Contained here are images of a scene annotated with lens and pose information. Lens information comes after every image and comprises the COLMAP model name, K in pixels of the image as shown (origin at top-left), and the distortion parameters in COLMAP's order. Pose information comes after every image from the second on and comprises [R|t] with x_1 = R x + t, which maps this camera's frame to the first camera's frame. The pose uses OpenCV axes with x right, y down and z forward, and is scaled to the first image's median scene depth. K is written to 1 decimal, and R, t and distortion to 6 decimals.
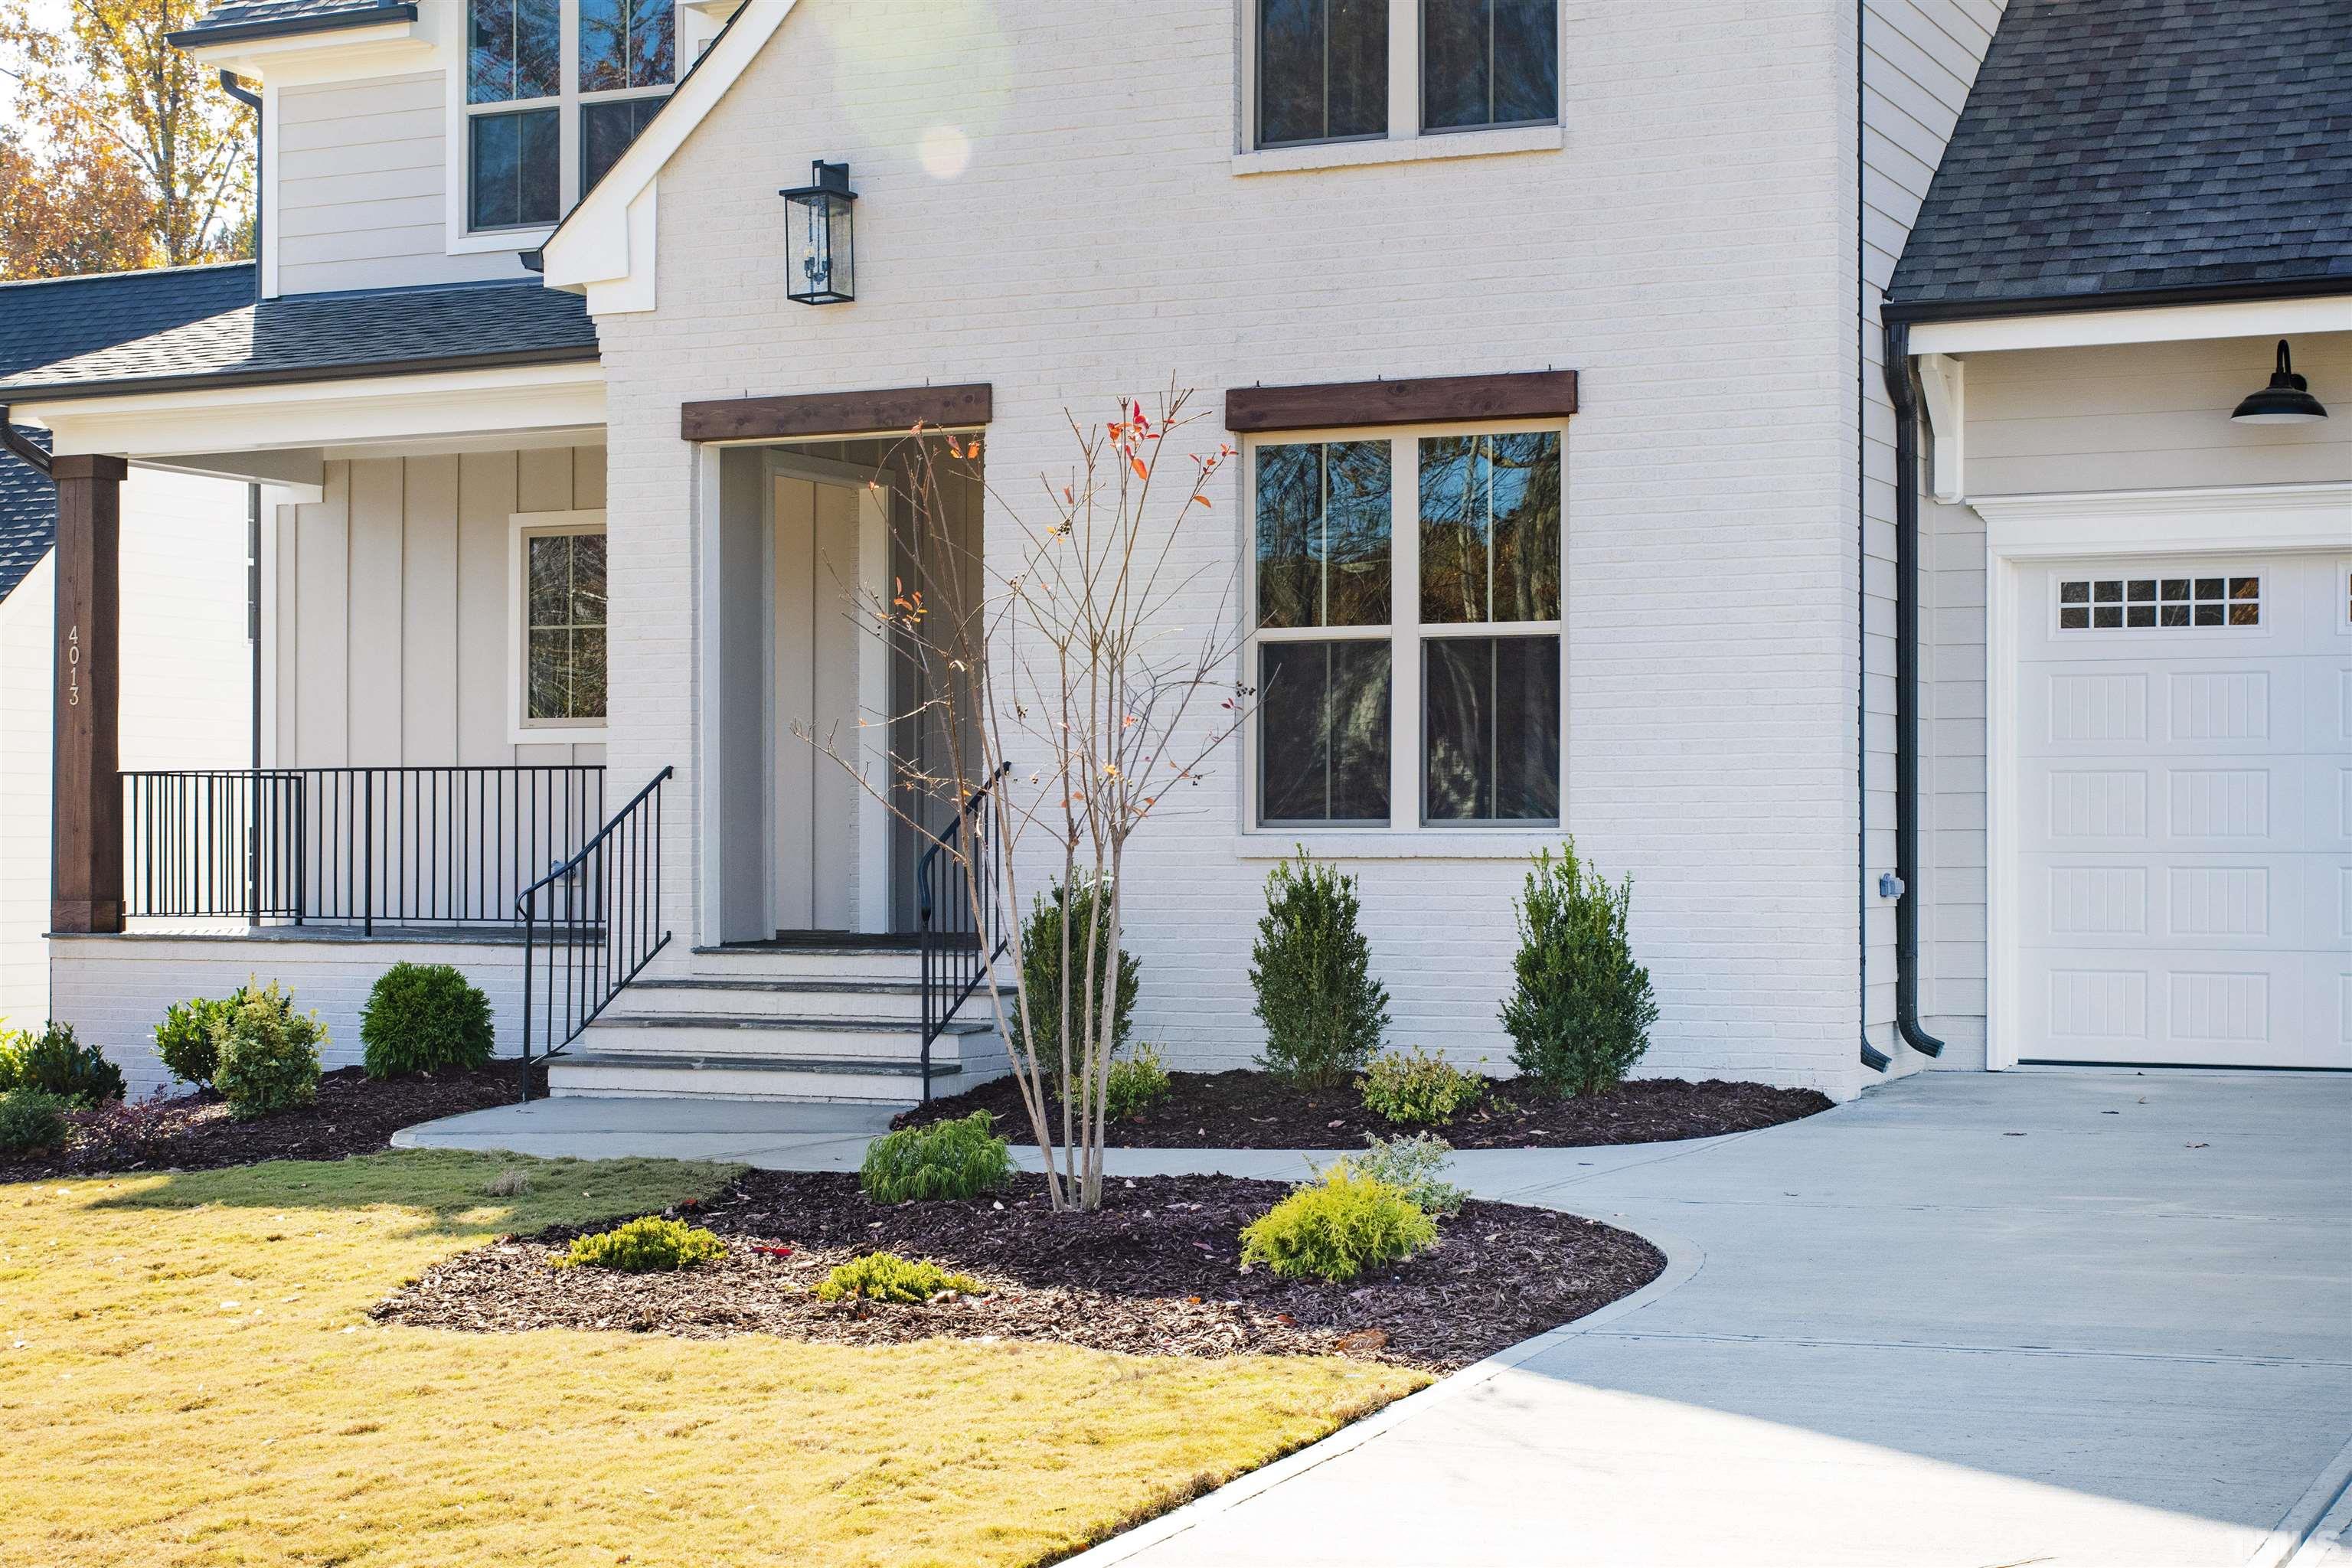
lens RADIAL K [[3822.8, 0, 1175.8], [0, 3822.8, 787.6], [0, 0, 1]] dist [0.238601, 0.000000]
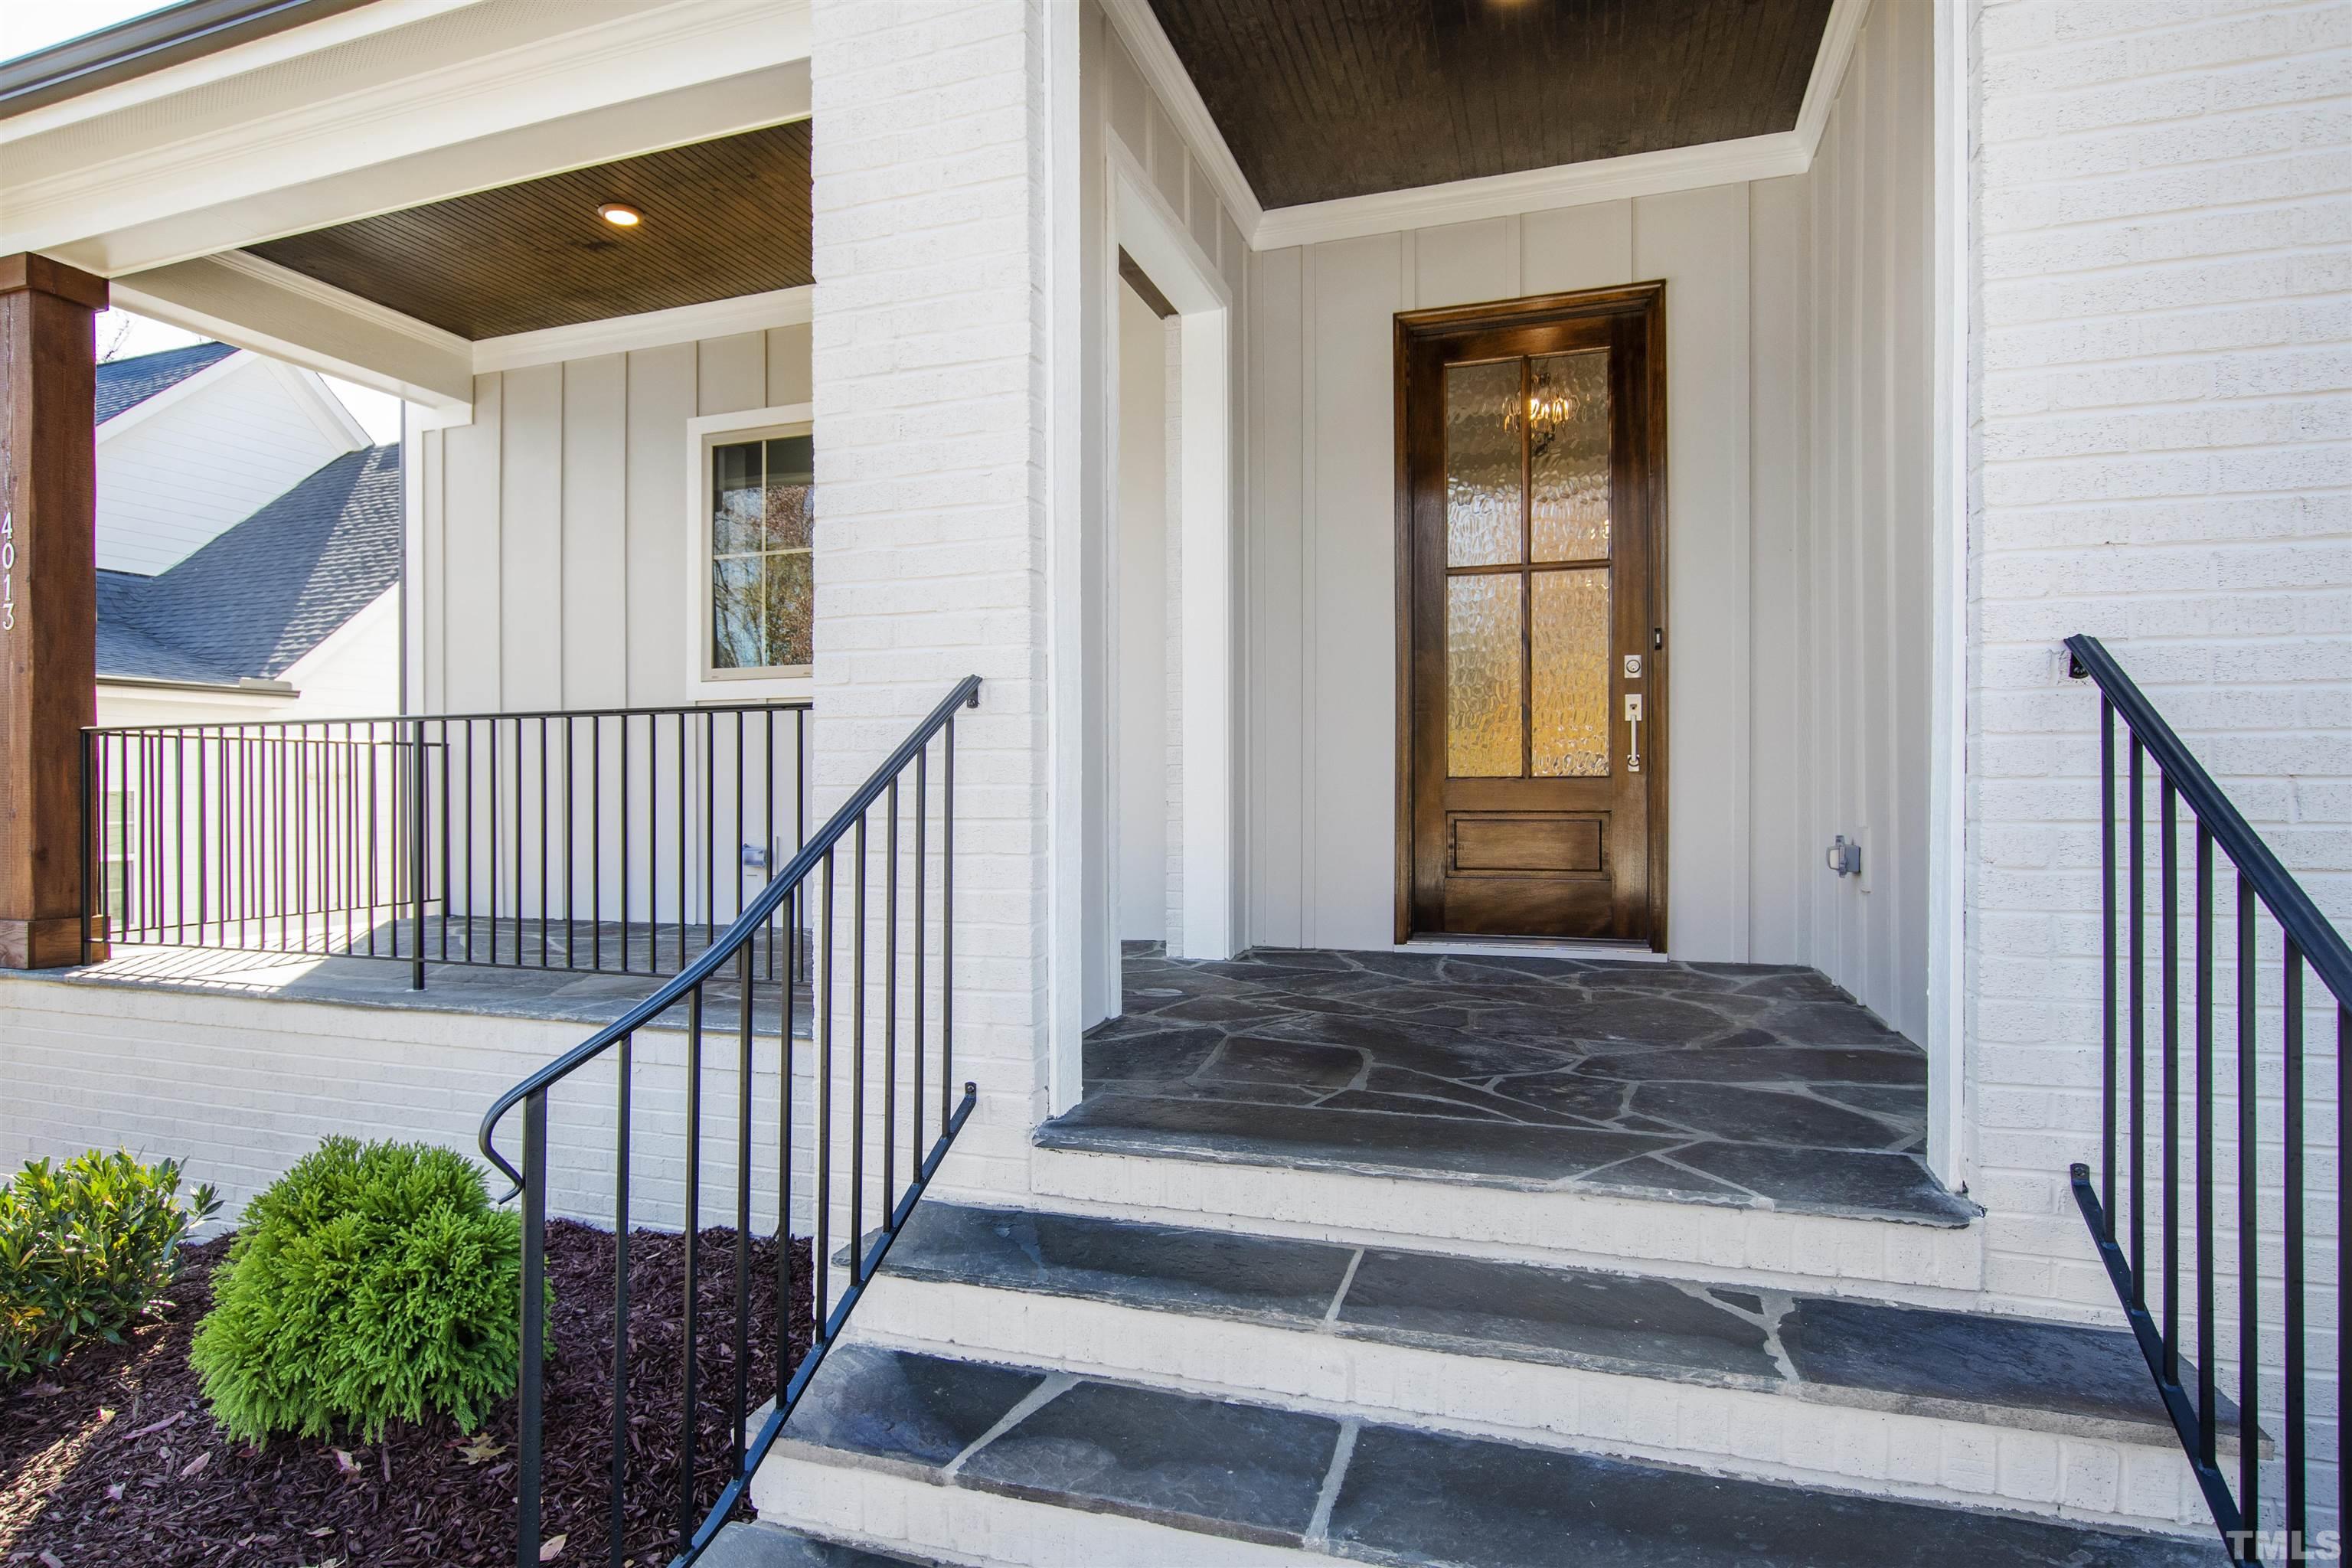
lens RADIAL K [[1237.0, 0, 1183.6], [0, 1237.0, 784.4], [0, 0, 1]] dist [-0.000668, -0.000090]
pose [[0.989414, -0.004538, 0.145047, -0.128105], [0.002960, 0.999934, 0.011090, 0.004247], [-0.145087, -0.010543, 0.989363, 0.862888]]
